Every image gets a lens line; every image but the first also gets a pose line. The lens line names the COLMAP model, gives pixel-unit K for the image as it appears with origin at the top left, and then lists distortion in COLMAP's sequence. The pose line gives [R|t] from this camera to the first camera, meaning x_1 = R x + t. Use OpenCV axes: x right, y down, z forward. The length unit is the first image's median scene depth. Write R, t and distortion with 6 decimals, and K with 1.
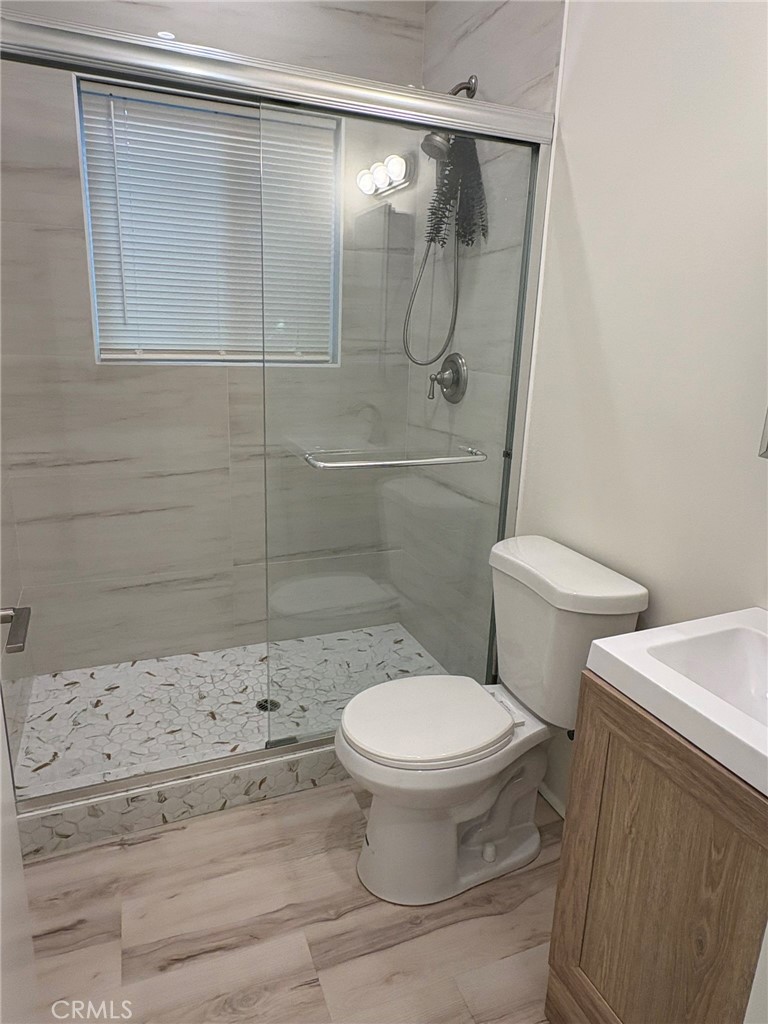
lens RADIAL K [[658.1, 0, 385.7], [0, 658.1, 514.2], [0, 0, 1]] dist [-0.004803, 0.002862]
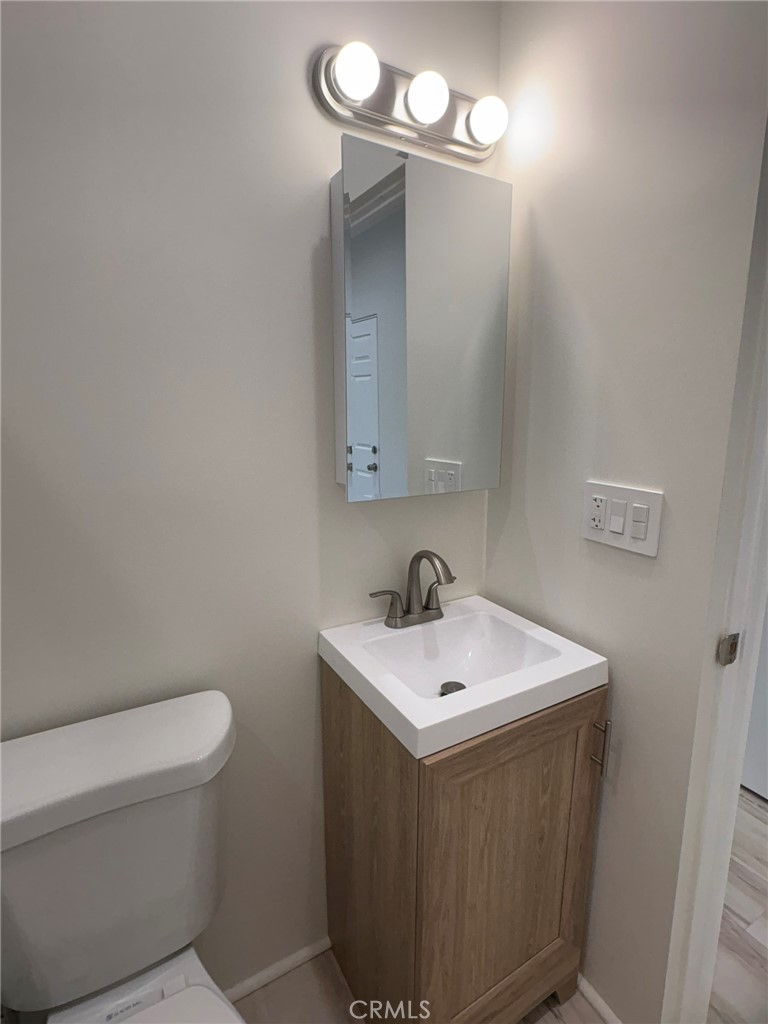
lens RADIAL K [[504.5, 0, 385.0], [0, 504.5, 505.7], [0, 0, 1]] dist [-0.002772, 0.000527]
pose [[-0.132166, -0.213557, 0.967949, -0.149412], [0.263466, 0.933821, 0.242002, -0.142939], [-0.955572, 0.287006, -0.067154, 0.509599]]
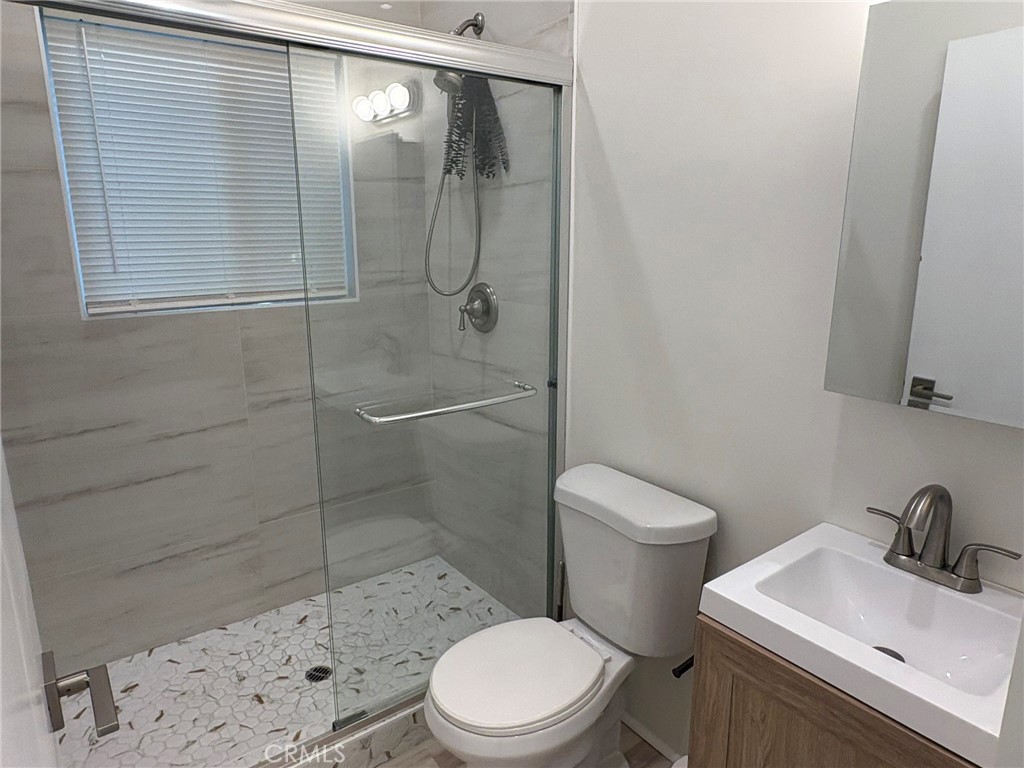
lens RADIAL K [[658.1, 0, 510.6], [0, 658.1, 386.4], [0, 0, 1]] dist [-0.004803, 0.002862]
pose [[0.970464, -0.091733, 0.223127, -0.089216], [0.099845, 0.994681, -0.025326, -0.060360], [-0.219617, 0.046856, 0.974460, 0.029525]]
